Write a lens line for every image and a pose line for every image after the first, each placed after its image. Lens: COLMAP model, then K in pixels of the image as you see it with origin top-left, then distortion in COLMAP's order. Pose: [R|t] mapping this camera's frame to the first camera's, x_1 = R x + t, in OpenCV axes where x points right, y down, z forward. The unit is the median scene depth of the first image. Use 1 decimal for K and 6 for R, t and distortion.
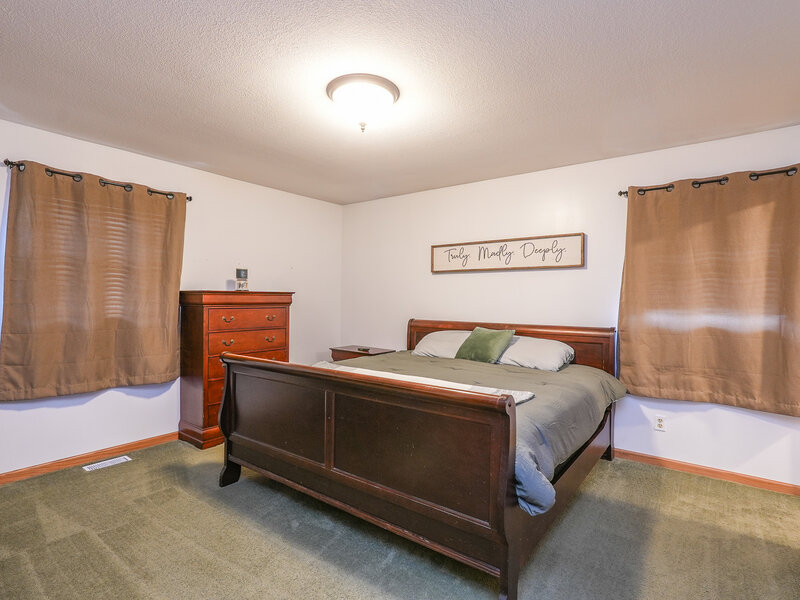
lens RADIAL K [[410.7, 0, 397.2], [0, 410.7, 298.6], [0, 0, 1]] dist [-0.020546, 0.012446]
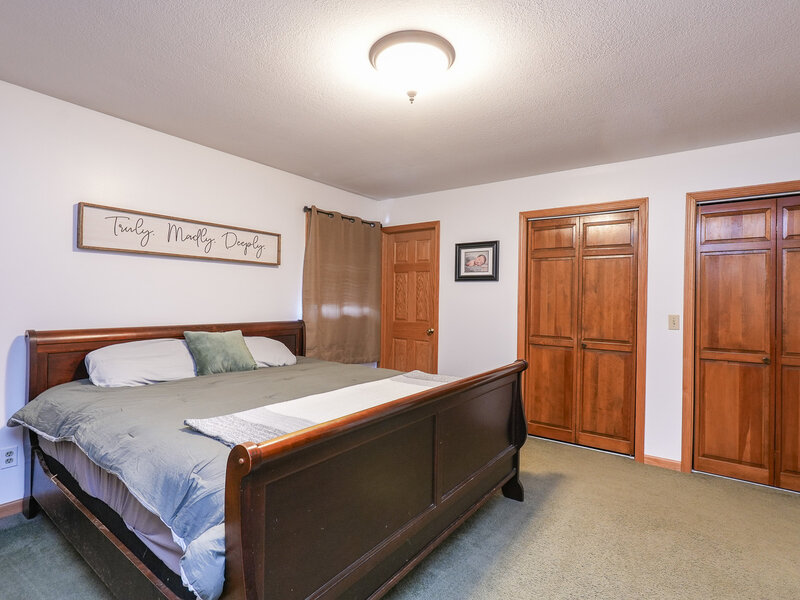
lens RADIAL K [[410.7, 0, 397.2], [0, 410.7, 298.6], [0, 0, 1]] dist [-0.020546, 0.012446]
pose [[-0.009901, -0.007797, 0.999921, -0.590197], [-0.016697, 0.999831, 0.007631, -0.004156], [-0.999812, -0.016620, -0.010029, 0.651731]]
